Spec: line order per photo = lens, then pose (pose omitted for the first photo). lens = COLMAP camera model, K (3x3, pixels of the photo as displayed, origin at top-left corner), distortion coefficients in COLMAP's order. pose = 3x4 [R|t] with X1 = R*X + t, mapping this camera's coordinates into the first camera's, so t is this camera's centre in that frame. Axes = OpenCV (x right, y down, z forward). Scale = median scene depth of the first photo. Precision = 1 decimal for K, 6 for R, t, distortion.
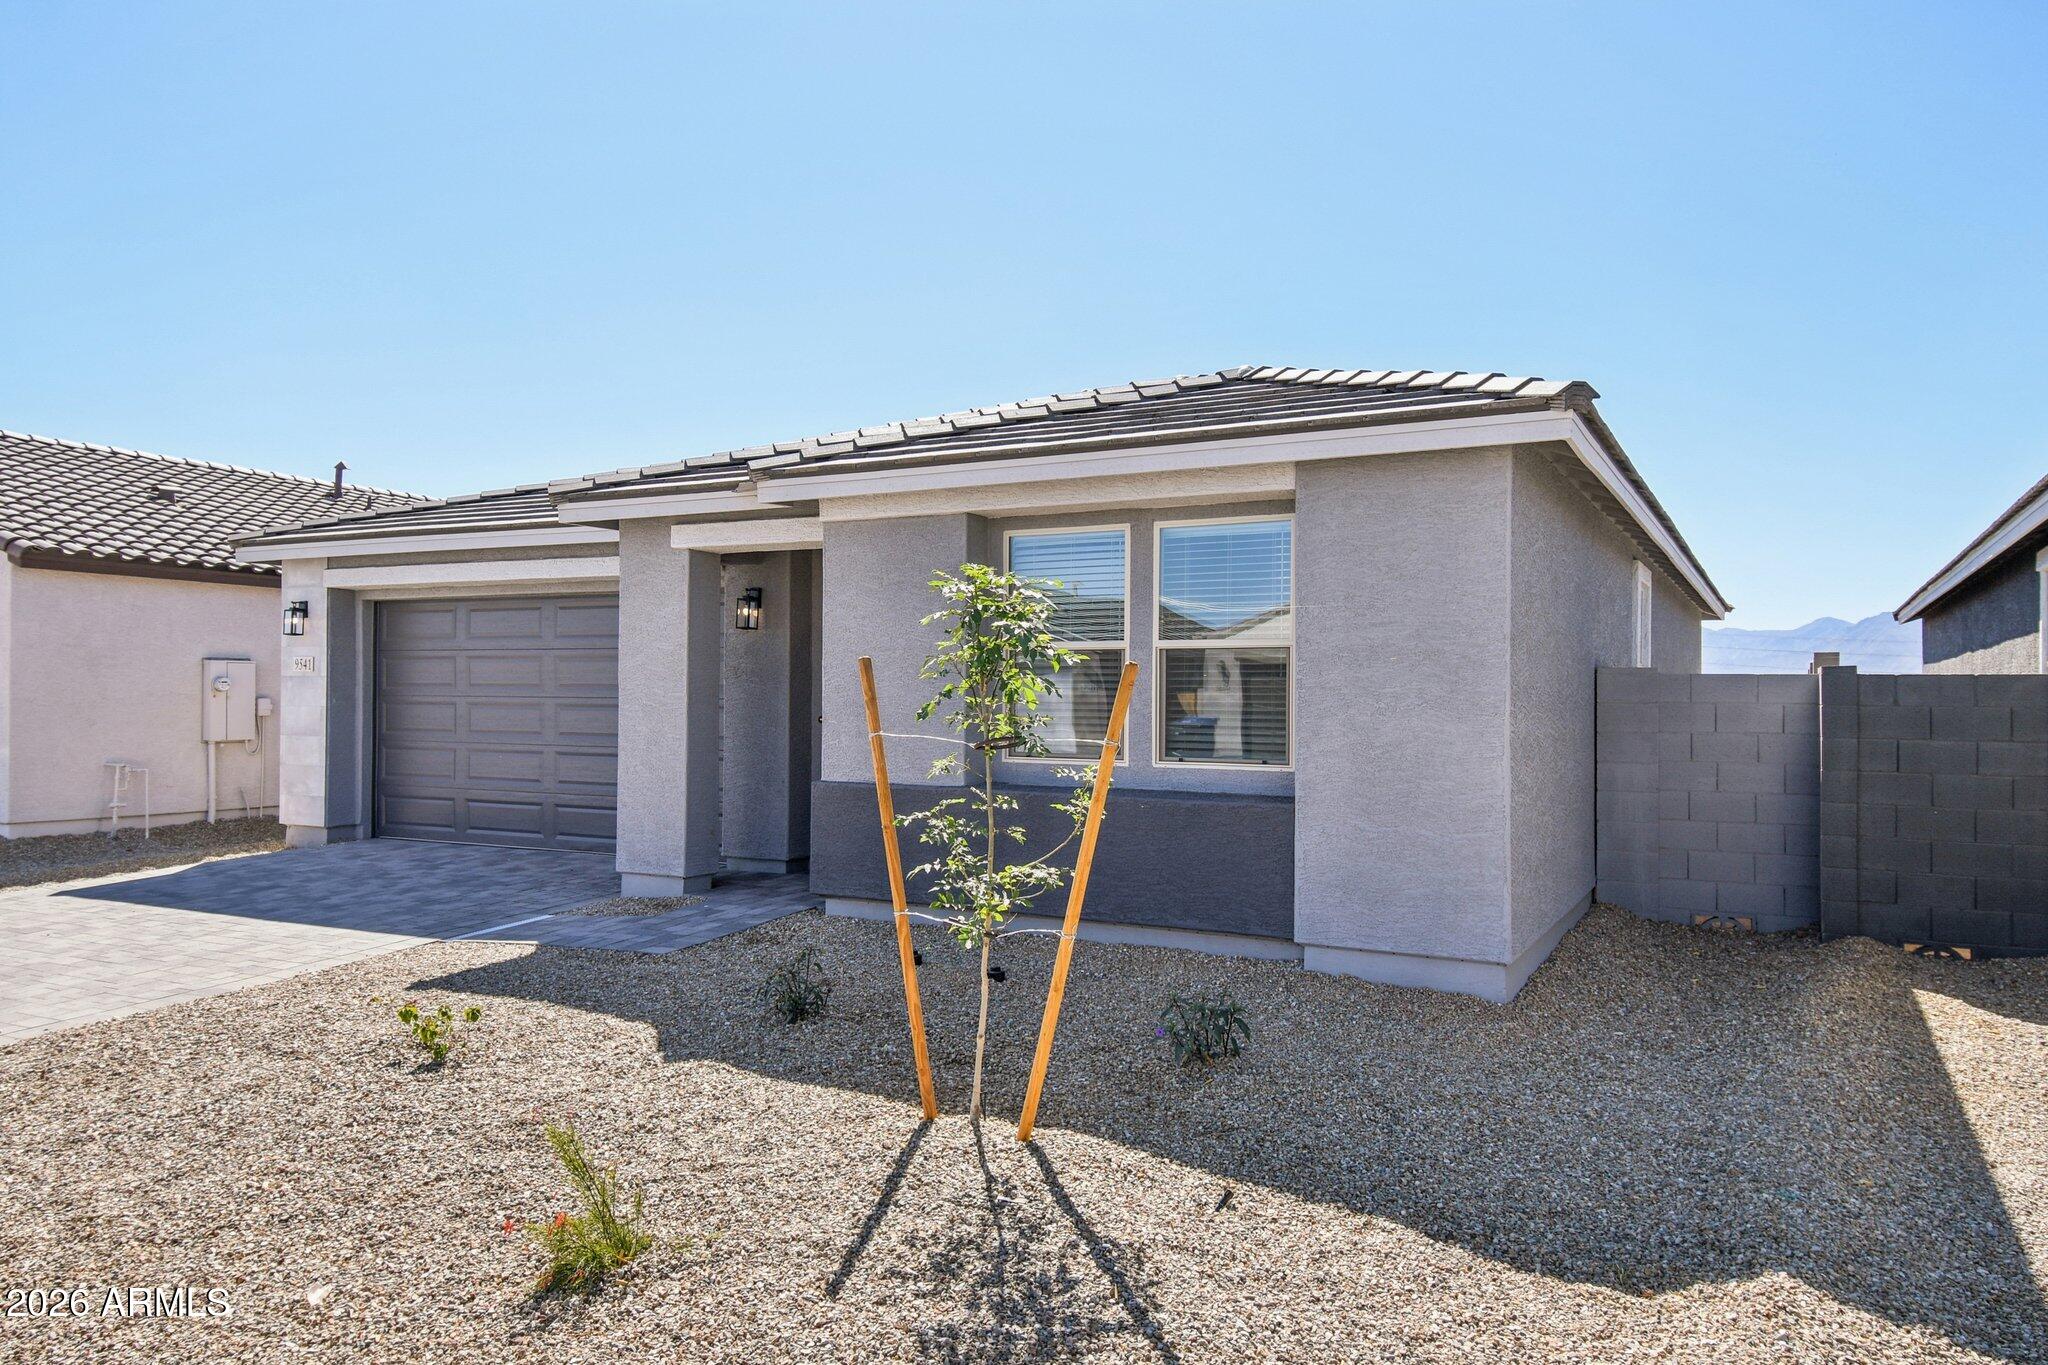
lens RADIAL K [[1434.8, 0, 1014.2], [0, 1434.8, 649.3], [0, 0, 1]] dist [0.007054, 0.002676]
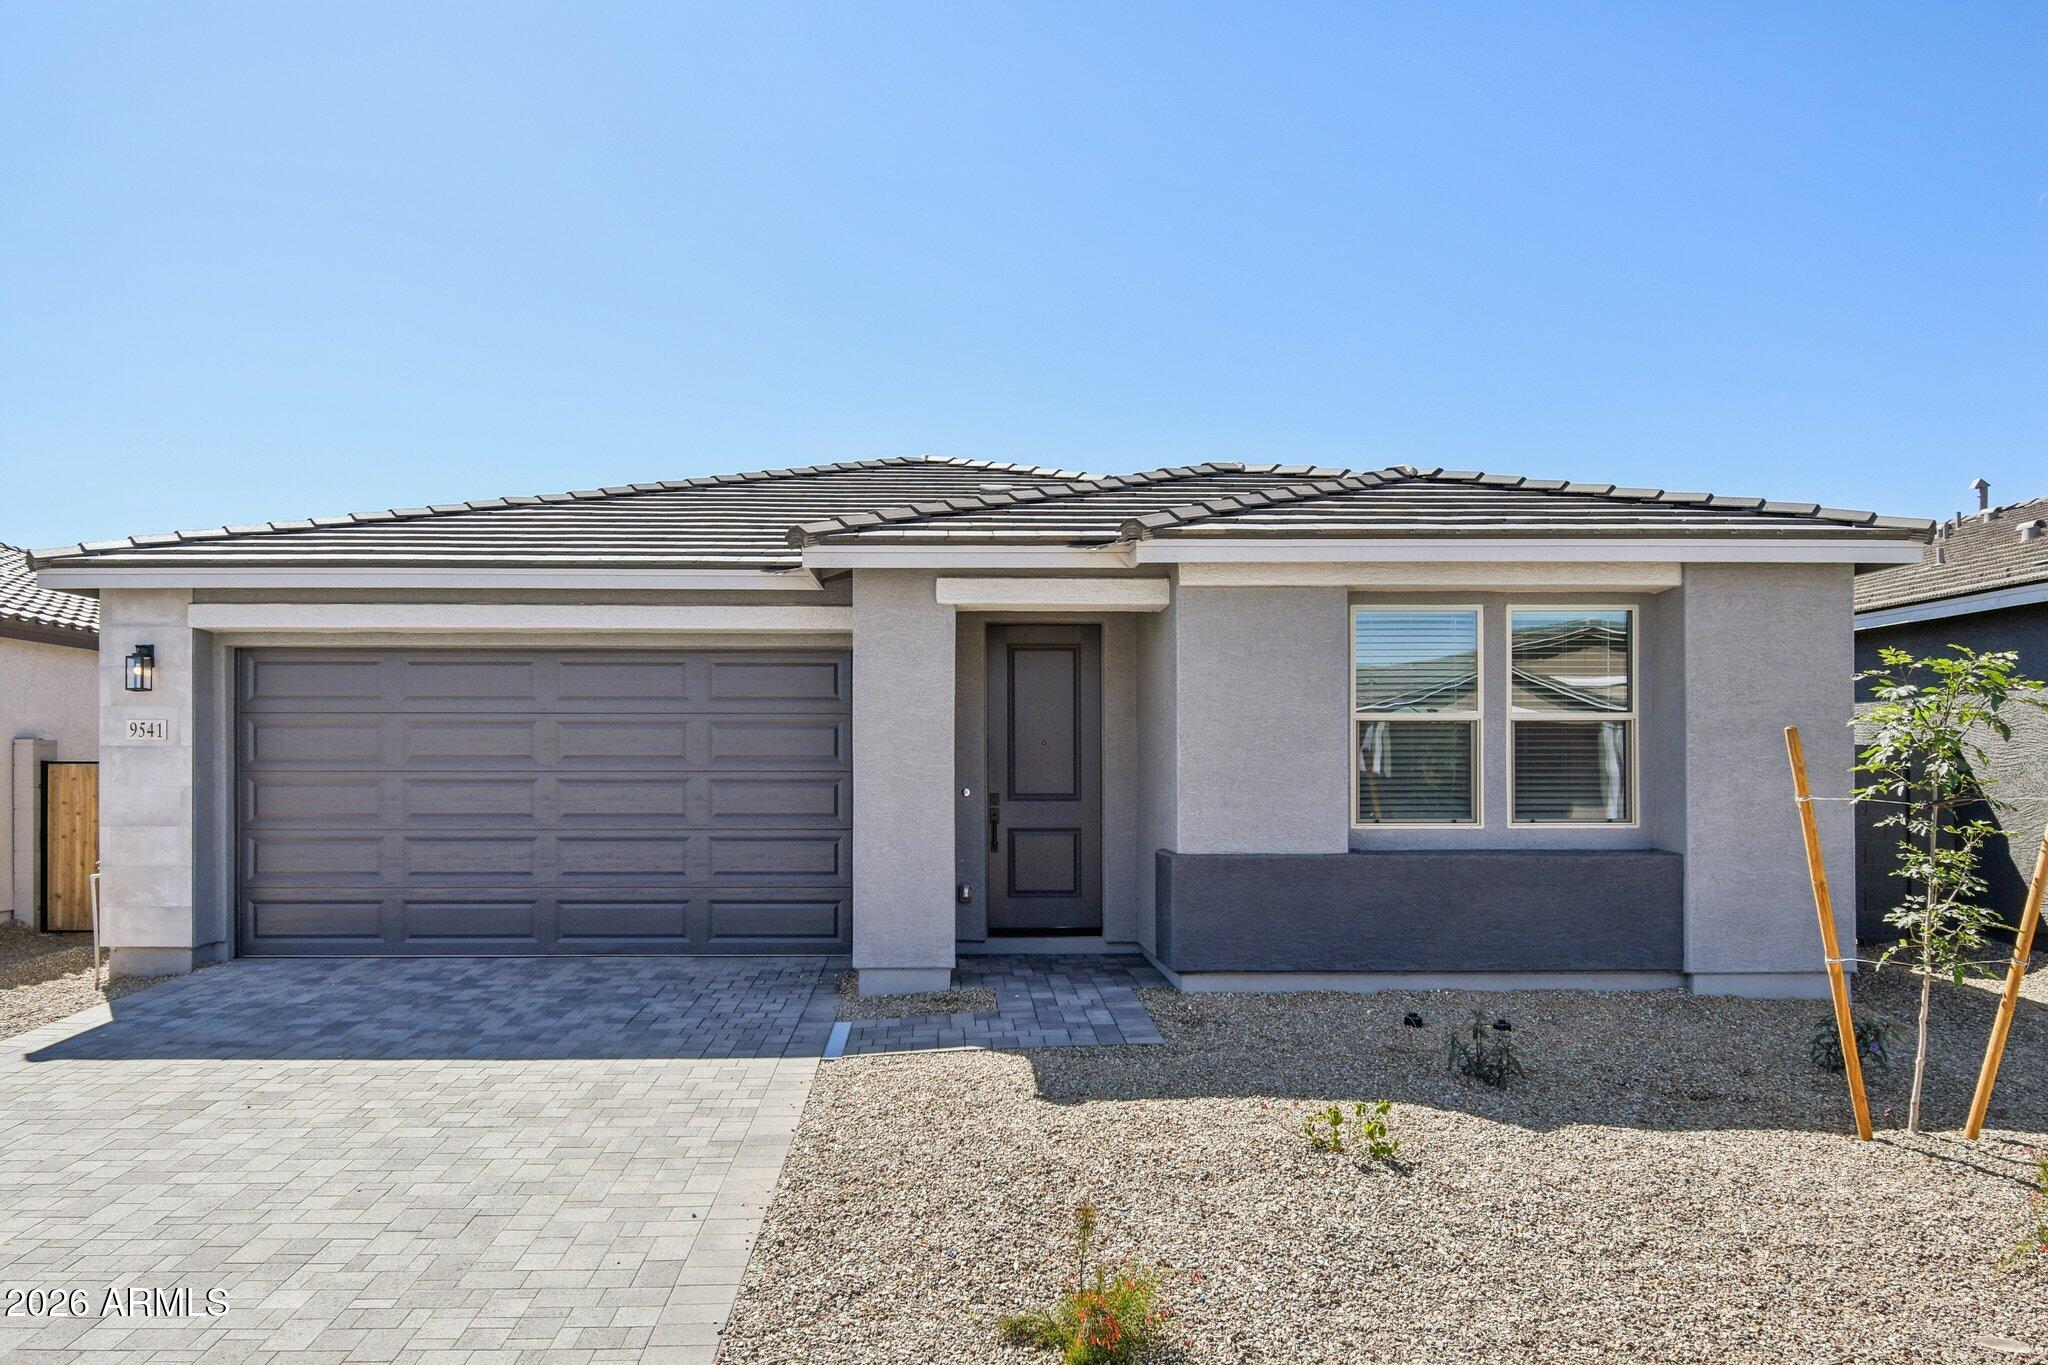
lens RADIAL K [[1418.4, 0, 989.4], [0, 1418.4, 726.2], [0, 0, 1]] dist [-0.004162, -0.004934]
pose [[0.868251, 0.008115, 0.496059, -0.646262], [-0.009203, 0.999958, -0.000249, 0.006355], [-0.496040, -0.004349, 0.868289, 0.208021]]
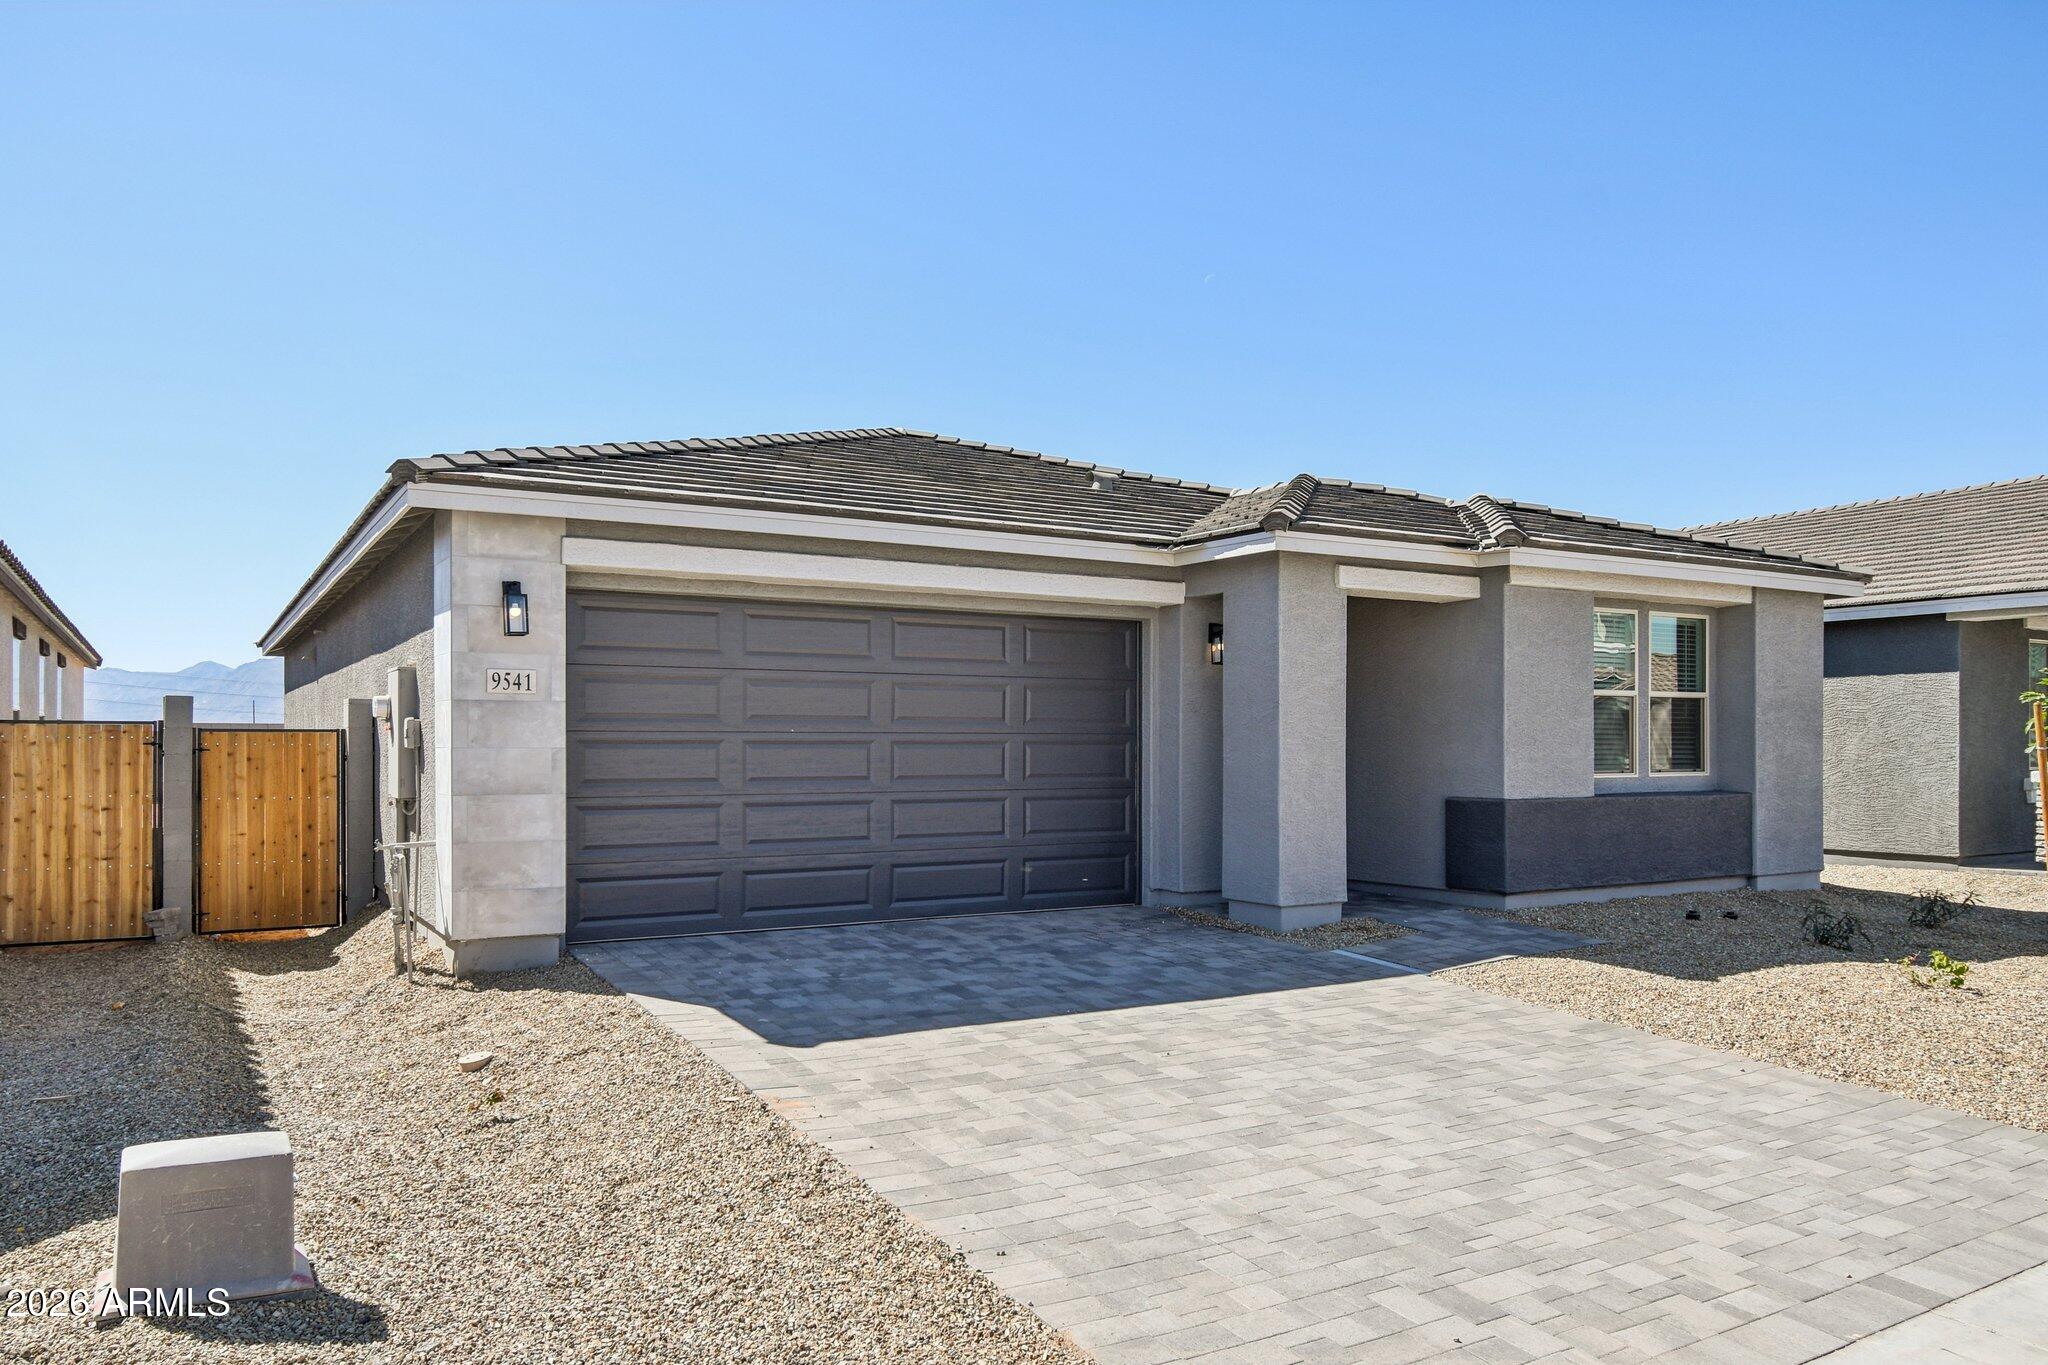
lens RADIAL K [[1434.8, 0, 1027.2], [0, 1434.8, 696.5], [0, 0, 1]] dist [0.007054, 0.002676]
pose [[0.504367, 0.019734, 0.863264, -1.243390], [-0.023909, 0.999675, -0.008883, 0.023149], [-0.863158, -0.016159, 0.504675, 0.661462]]
